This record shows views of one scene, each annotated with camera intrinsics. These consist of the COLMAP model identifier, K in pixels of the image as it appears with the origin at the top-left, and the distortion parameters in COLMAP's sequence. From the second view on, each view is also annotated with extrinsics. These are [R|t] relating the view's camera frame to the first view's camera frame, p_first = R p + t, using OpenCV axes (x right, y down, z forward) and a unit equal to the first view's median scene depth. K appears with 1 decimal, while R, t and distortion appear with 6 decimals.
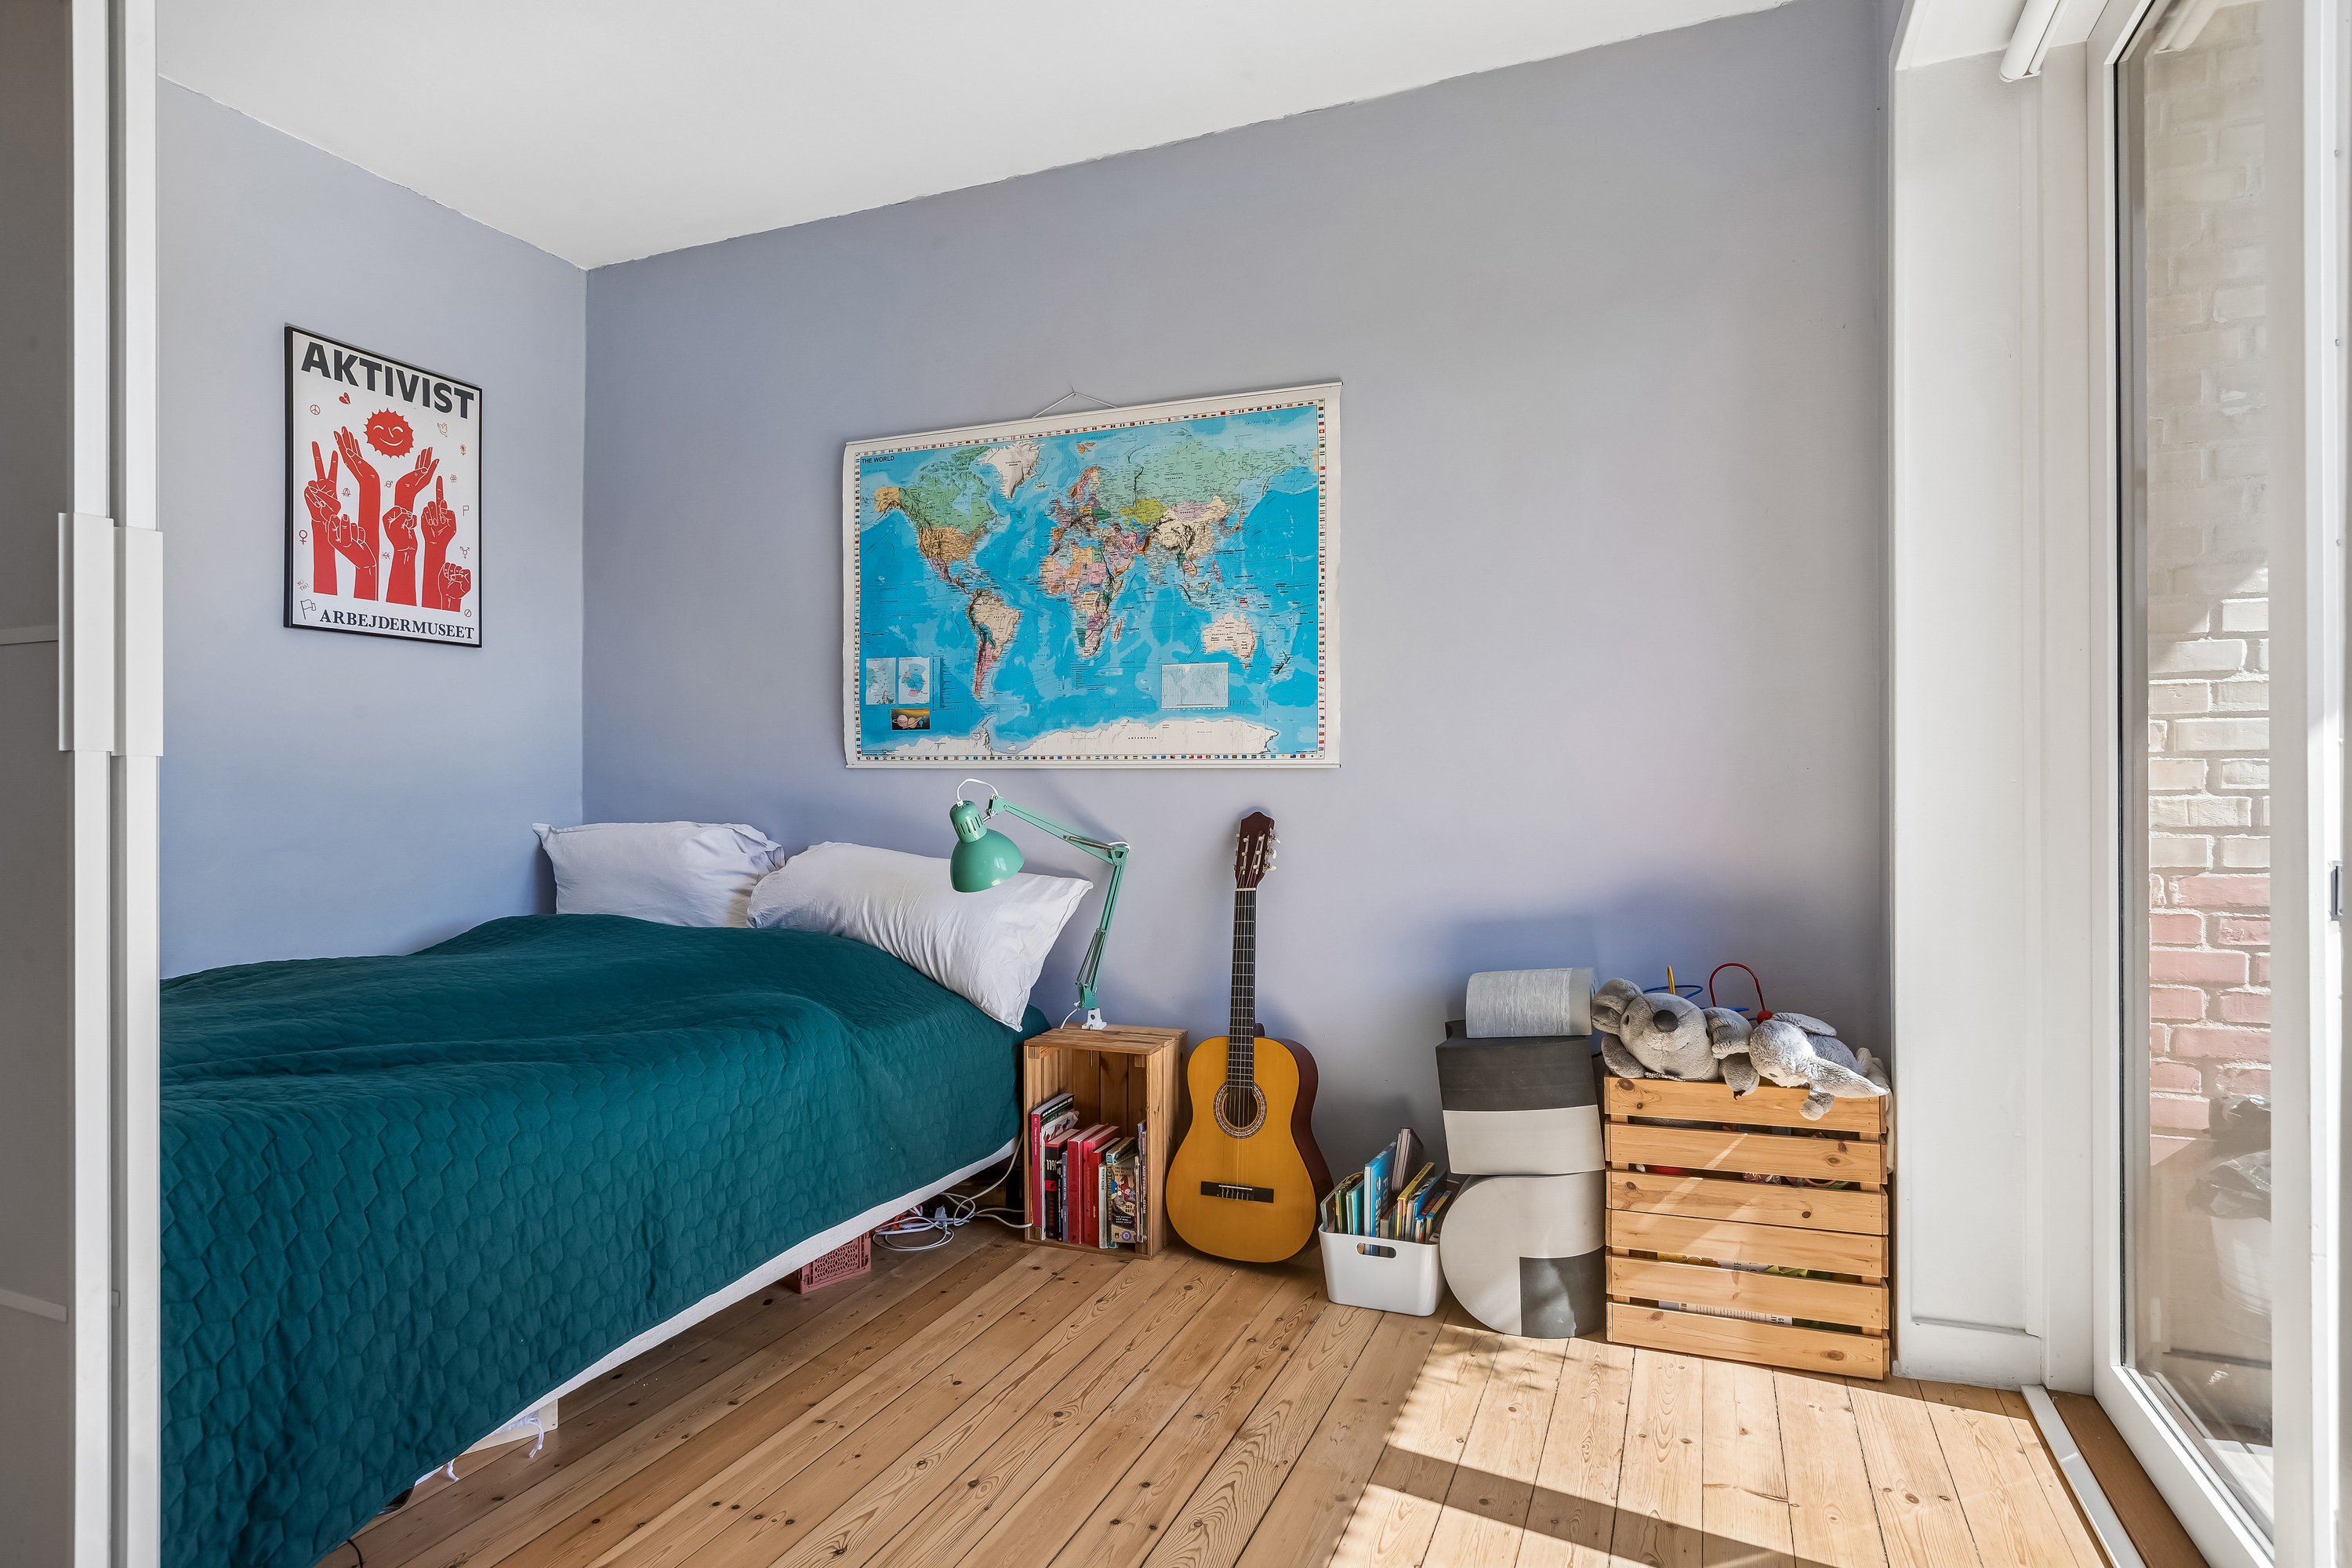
lens RADIAL K [[1313.9, 0, 1188.1], [0, 1313.9, 765.1], [0, 0, 1]] dist [0.008115, -0.003993]
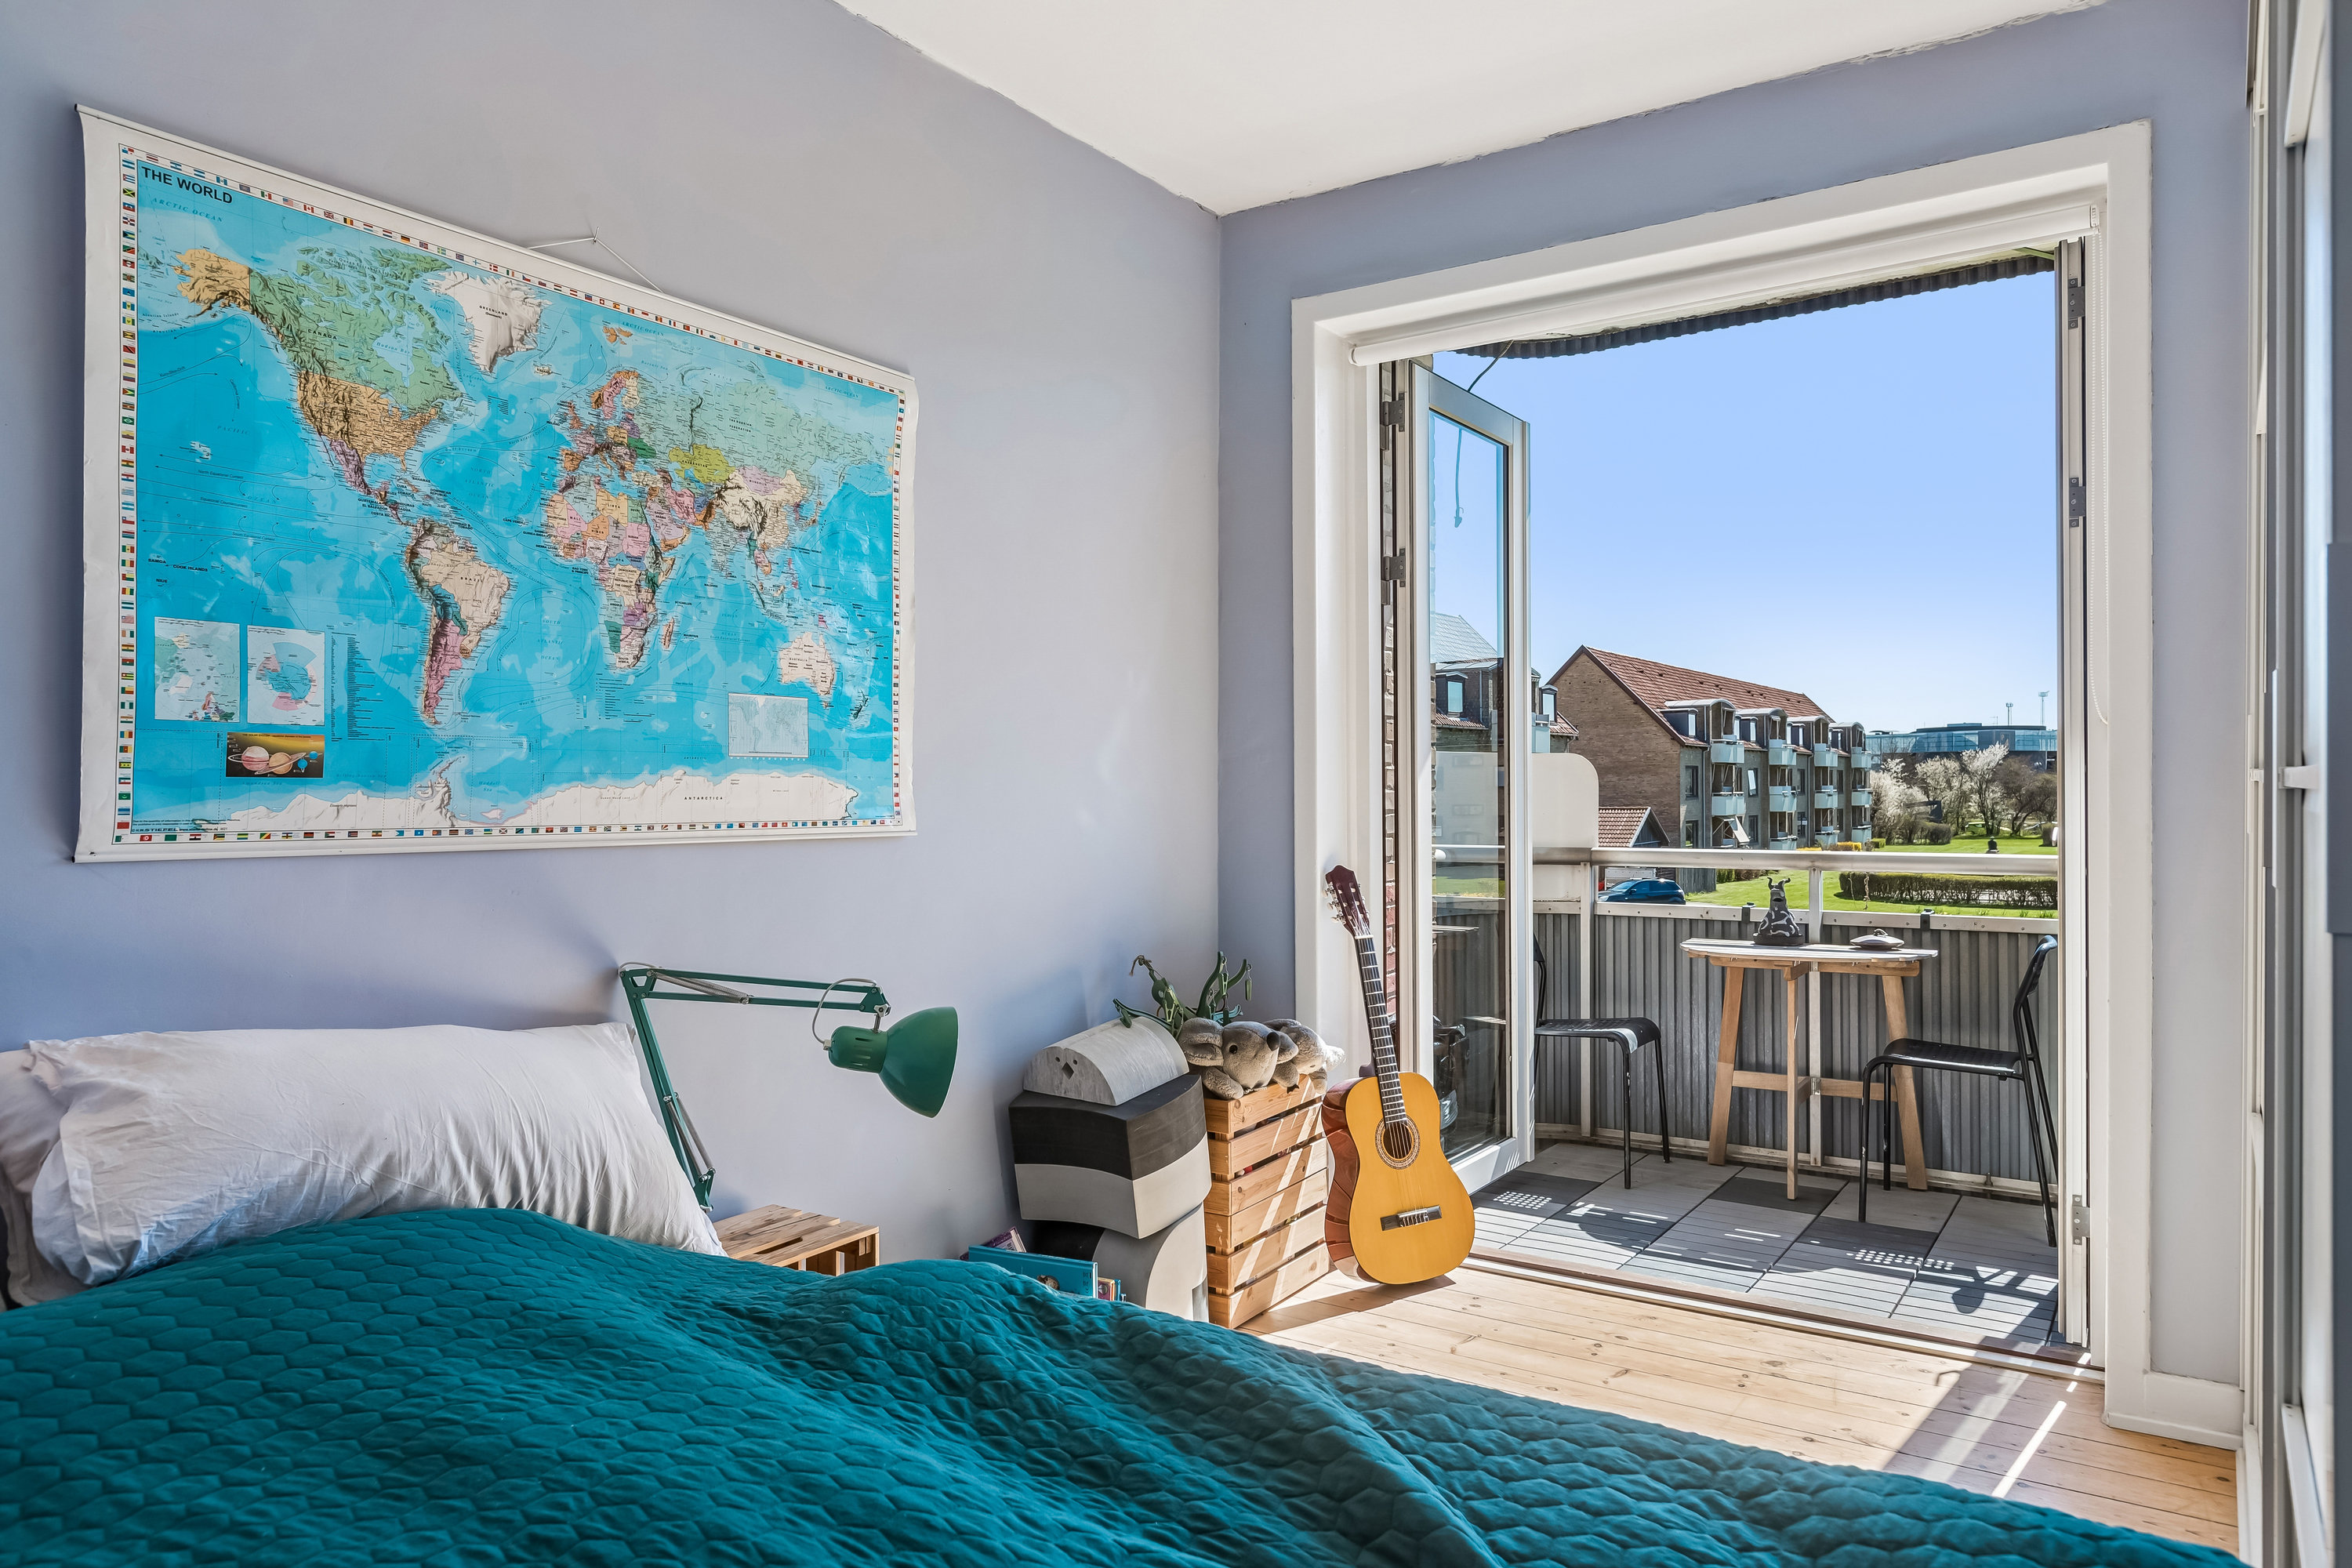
lens RADIAL K [[1423.8, 0, 1174.3], [0, 1423.8, 797.7], [0, 0, 1]] dist [-0.009134, 0.003134]
pose [[0.217767, -0.006281, 0.975981, -0.682530], [-0.014870, 0.999842, 0.009752, -0.030847], [-0.975888, -0.016637, 0.217639, 0.587227]]
